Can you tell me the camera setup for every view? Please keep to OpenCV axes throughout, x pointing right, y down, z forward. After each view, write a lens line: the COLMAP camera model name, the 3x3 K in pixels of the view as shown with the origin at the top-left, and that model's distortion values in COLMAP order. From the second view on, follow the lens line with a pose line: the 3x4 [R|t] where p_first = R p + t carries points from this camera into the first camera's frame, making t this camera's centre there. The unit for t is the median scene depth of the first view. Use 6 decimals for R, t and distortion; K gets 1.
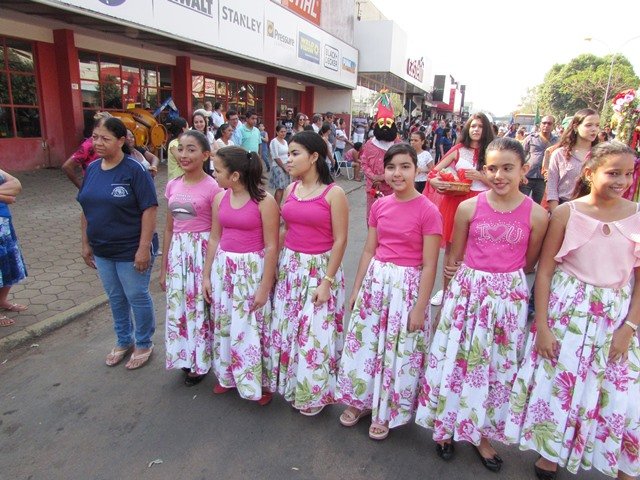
lens RADIAL K [[451.2, 0, 320.0], [0, 451.2, 240.0], [0, 0, 1]] dist [-0.047317, 0.025512]
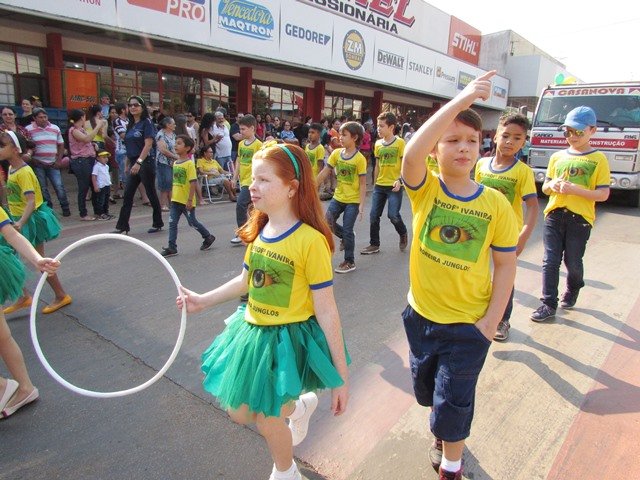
lens RADIAL K [[451.2, 0, 320.0], [0, 451.2, 240.0], [0, 0, 1]] dist [-0.047317, 0.025512]
pose [[0.942668, 0.076611, -0.324820, 0.031598], [-0.090210, 0.995557, -0.026990, 0.118697], [0.321309, 0.054745, 0.945391, -0.374723]]
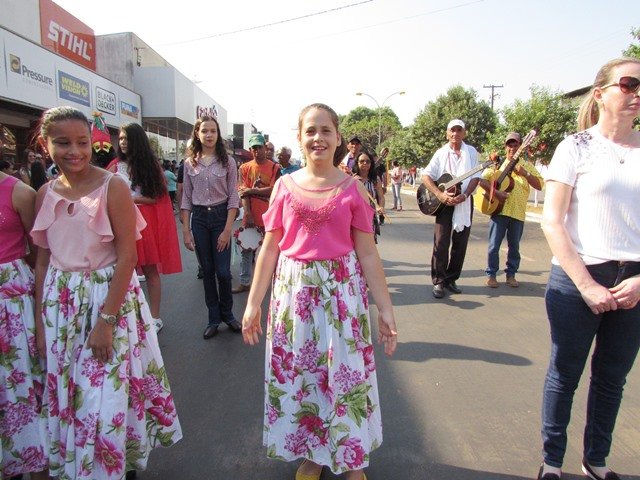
lens RADIAL K [[450.4, 0, 320.0], [0, 450.4, 240.0], [0, 0, 1]] dist [-0.048489, 0.027510]
pose [[0.922916, -0.080260, 0.376543, 0.068656], [0.119791, 0.989346, -0.082732, 0.016618], [-0.365892, 0.121461, 0.922697, 0.003117]]
